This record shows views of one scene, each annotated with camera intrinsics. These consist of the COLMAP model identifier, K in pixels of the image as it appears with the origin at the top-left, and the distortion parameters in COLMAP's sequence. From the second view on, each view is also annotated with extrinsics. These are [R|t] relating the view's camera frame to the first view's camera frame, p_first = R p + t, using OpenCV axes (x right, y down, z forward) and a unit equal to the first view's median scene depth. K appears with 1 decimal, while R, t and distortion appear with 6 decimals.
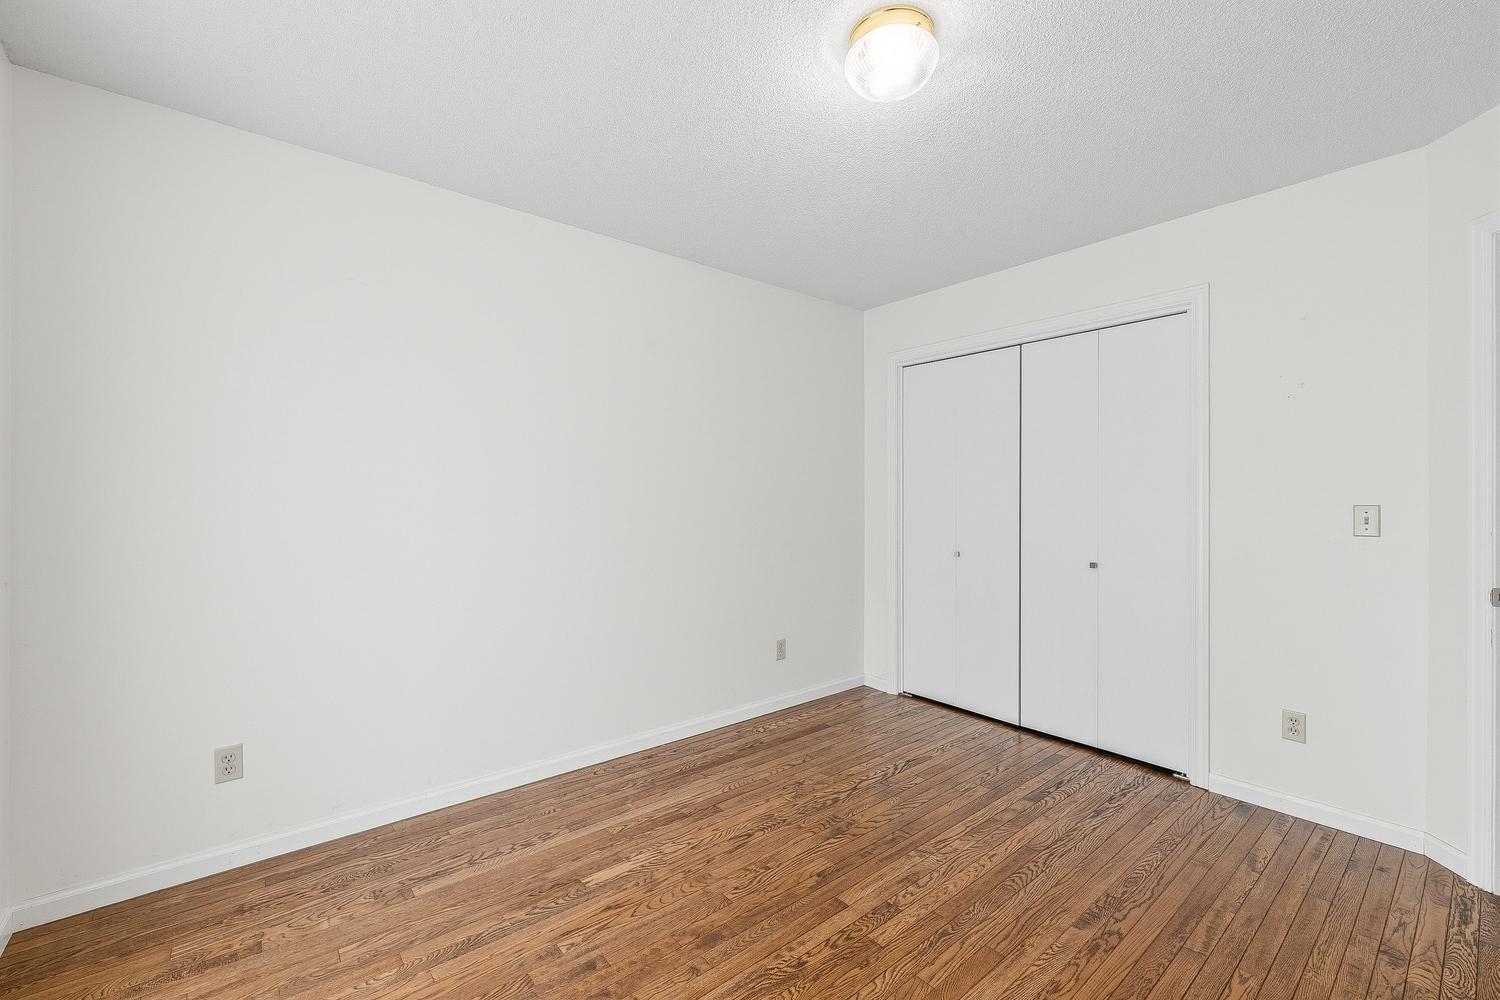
lens RADIAL K [[626.6, 0, 742.2], [0, 626.6, 501.5], [0, 0, 1]] dist [-0.000703, -0.000145]
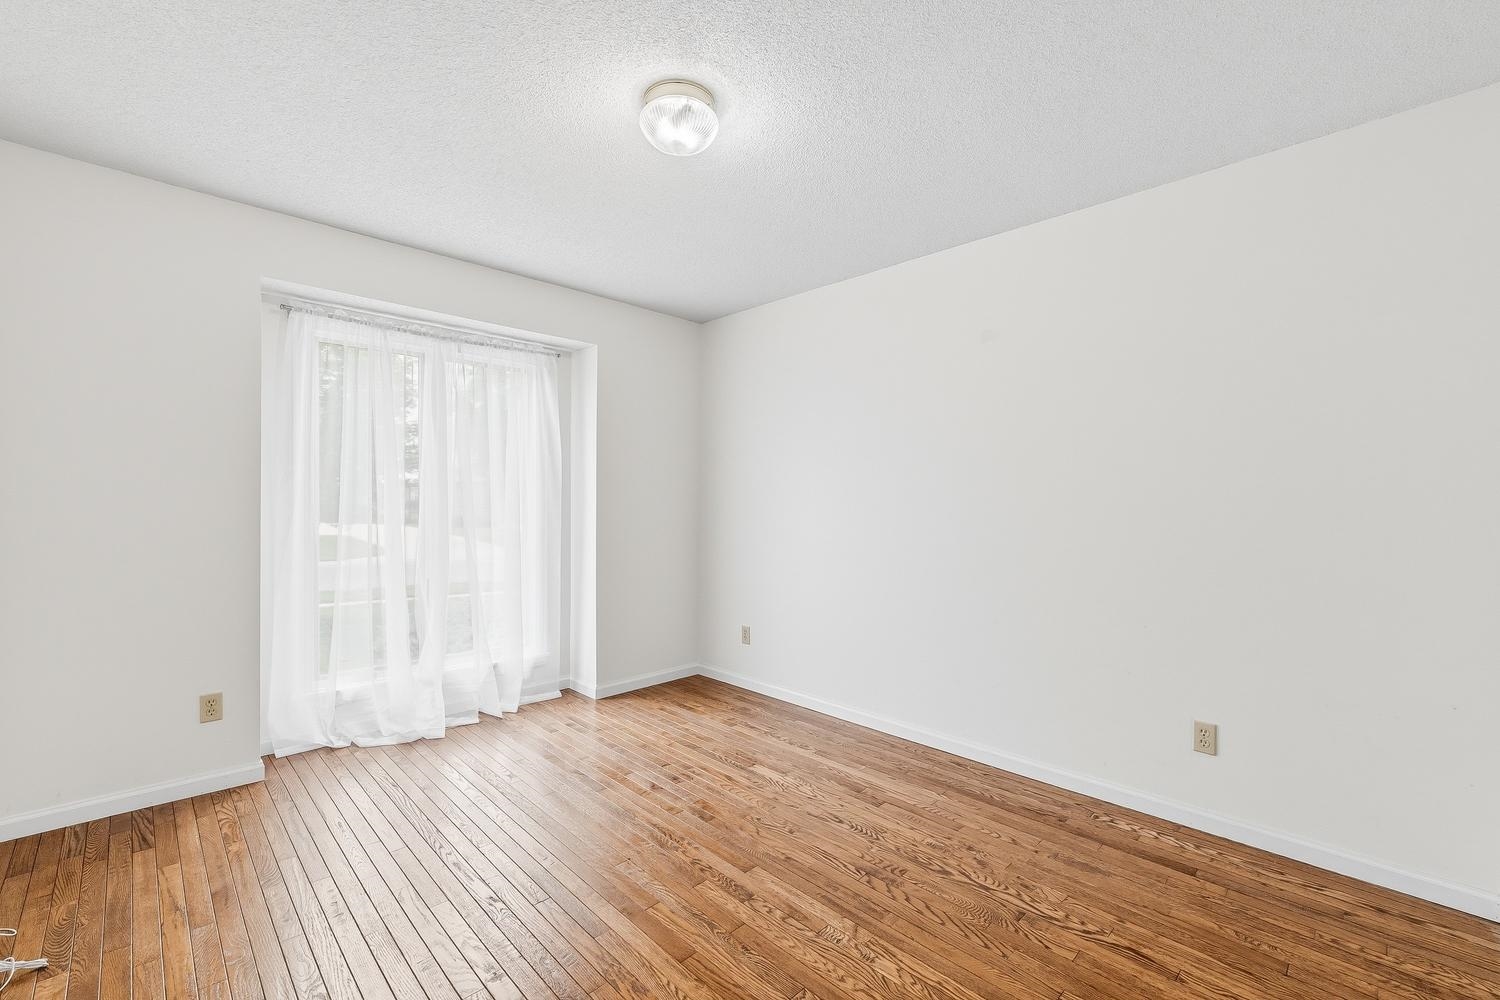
lens RADIAL K [[626.6, 0, 742.2], [0, 626.6, 501.5], [0, 0, 1]] dist [-0.000703, -0.000145]
pose [[0.085022, 0.000820, -0.996379, 1.055400], [-0.010245, 0.999948, -0.000051, -0.002230], [0.996326, 0.010213, 0.085026, 0.749874]]
